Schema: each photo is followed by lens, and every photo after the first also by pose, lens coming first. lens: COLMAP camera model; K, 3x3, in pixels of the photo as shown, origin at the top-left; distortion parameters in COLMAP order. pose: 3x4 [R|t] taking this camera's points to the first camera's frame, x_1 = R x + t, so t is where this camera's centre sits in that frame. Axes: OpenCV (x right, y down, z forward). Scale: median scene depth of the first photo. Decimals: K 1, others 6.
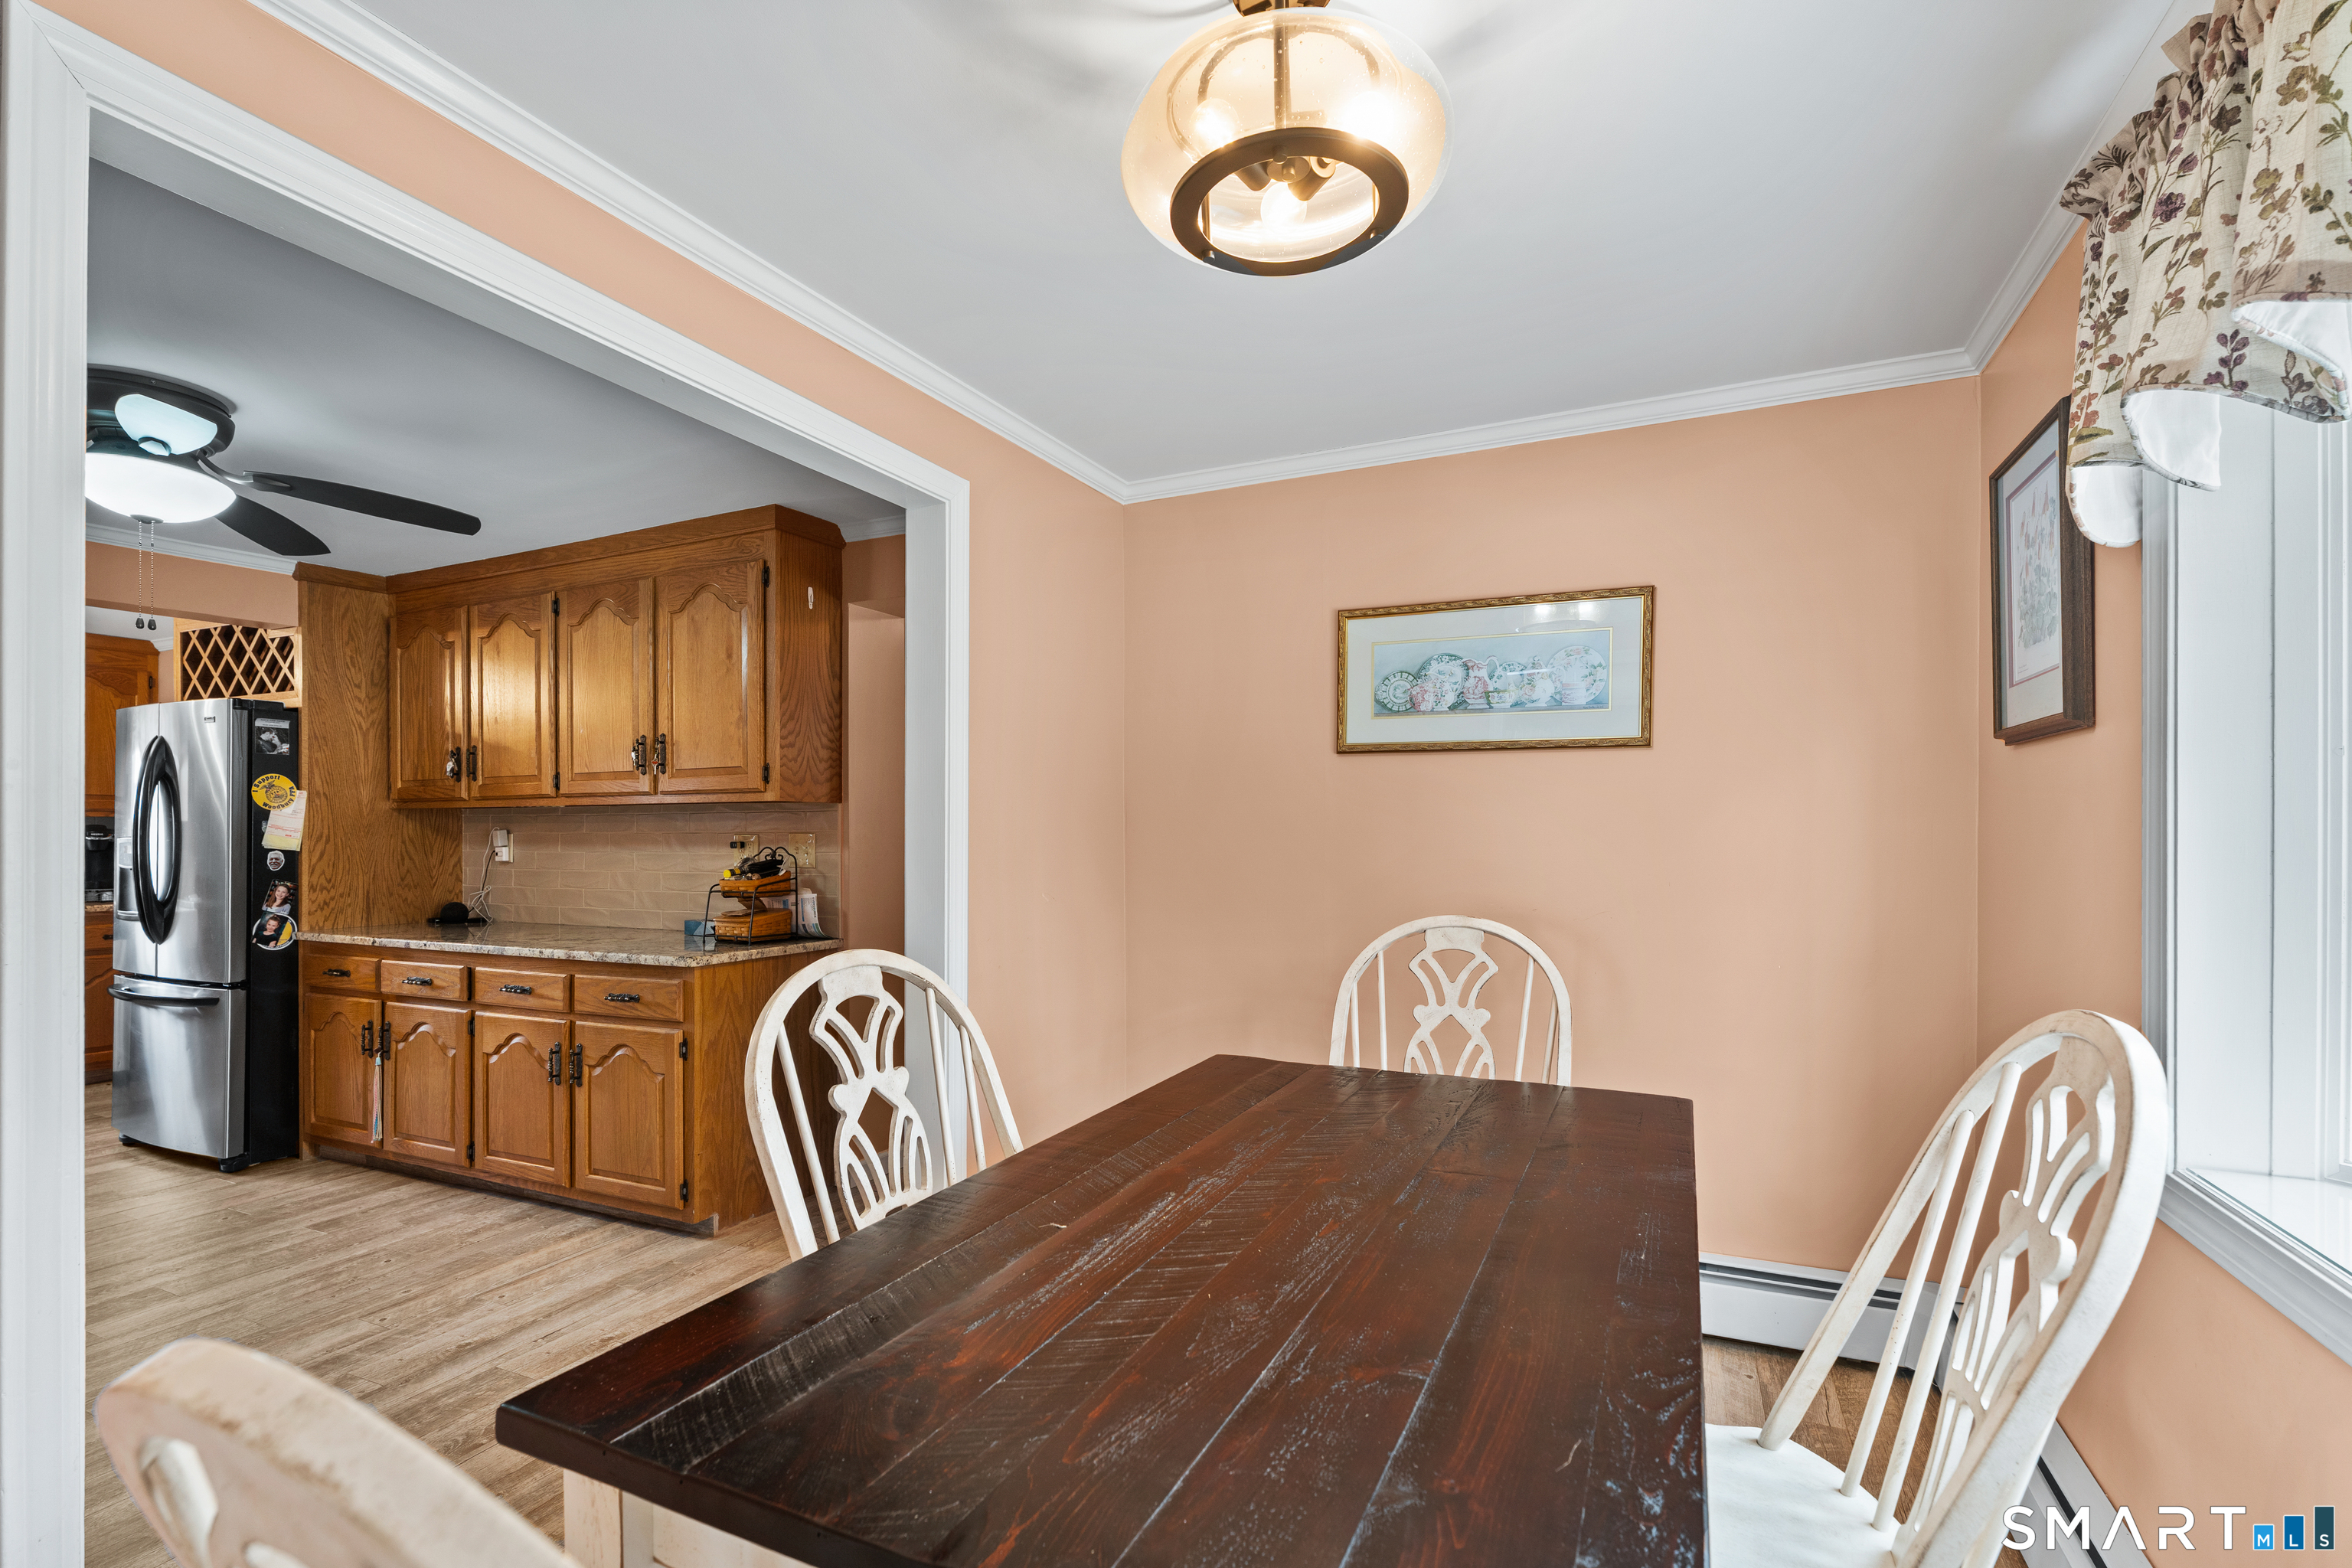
lens RADIAL K [[1066.8, 0, 1167.5], [0, 1066.8, 834.1], [0, 0, 1]] dist [0.001523, 0.000090]
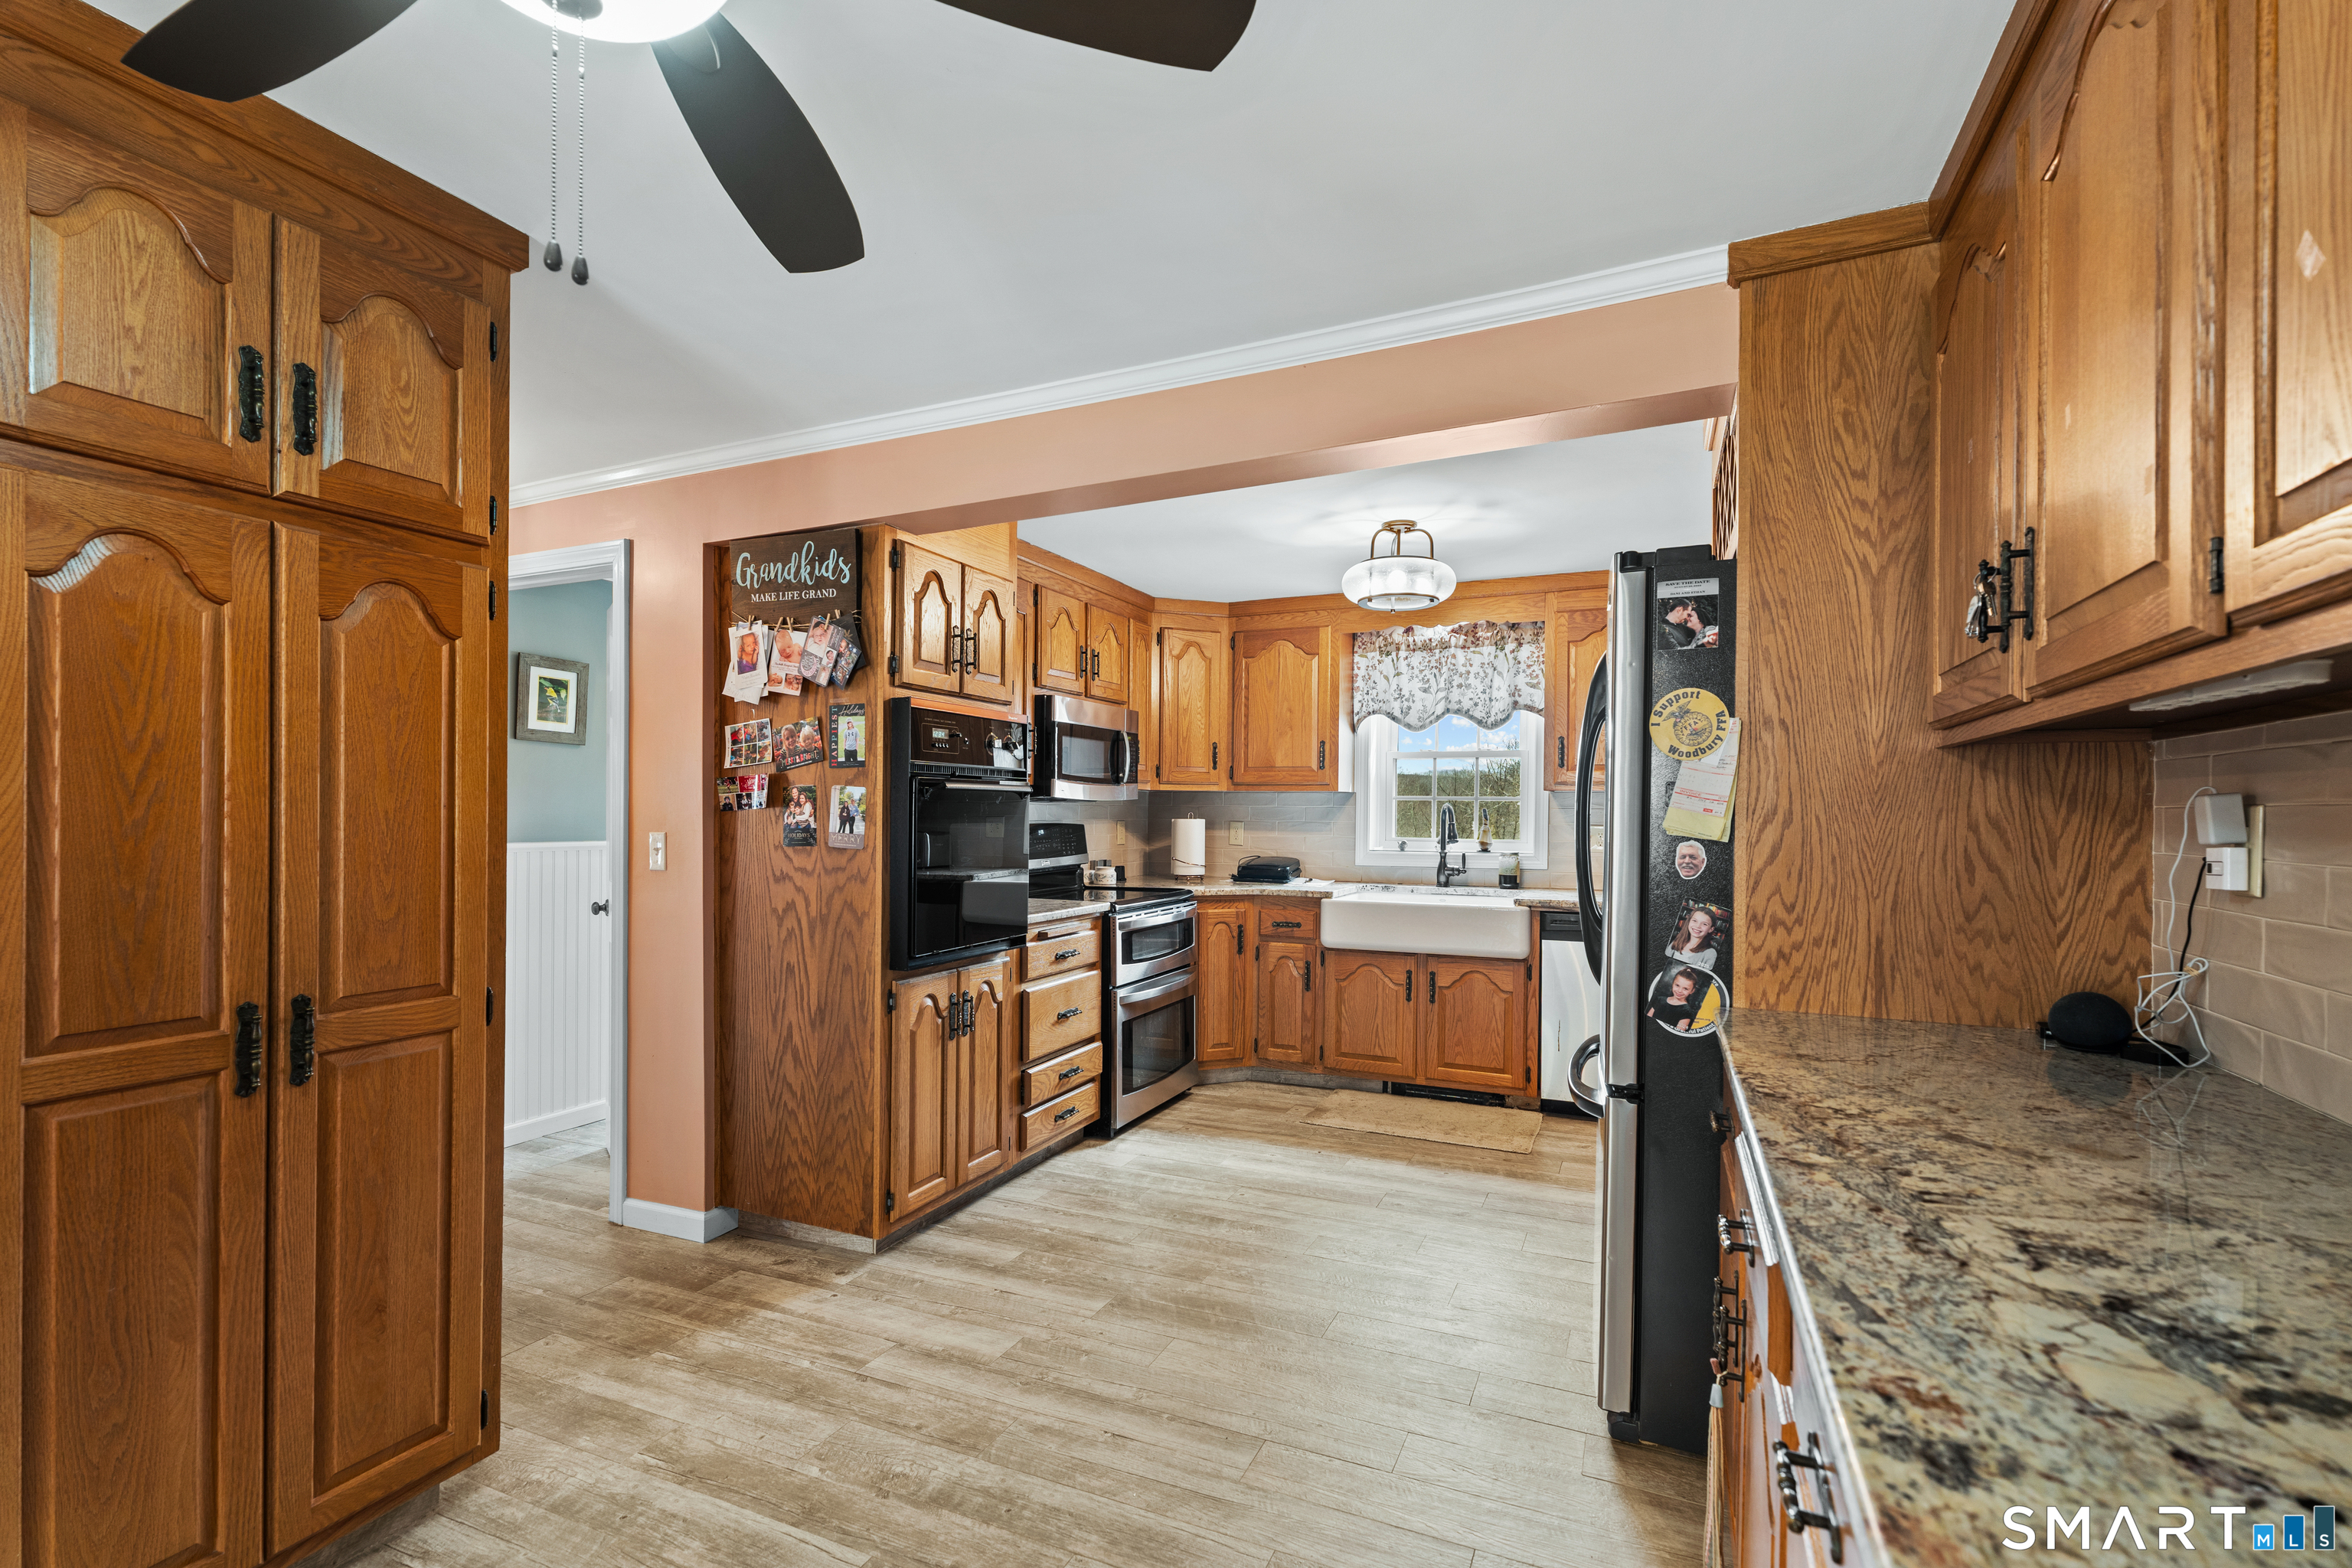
lens RADIAL K [[1066.8, 0, 1168.2], [0, 1066.8, 821.5], [0, 0, 1]] dist [0.001523, 0.000090]
pose [[0.014429, 0.005394, -0.999881, -0.330744], [-0.008617, 0.999949, 0.005270, 0.006006], [0.999859, 0.008540, 0.014475, 0.736839]]
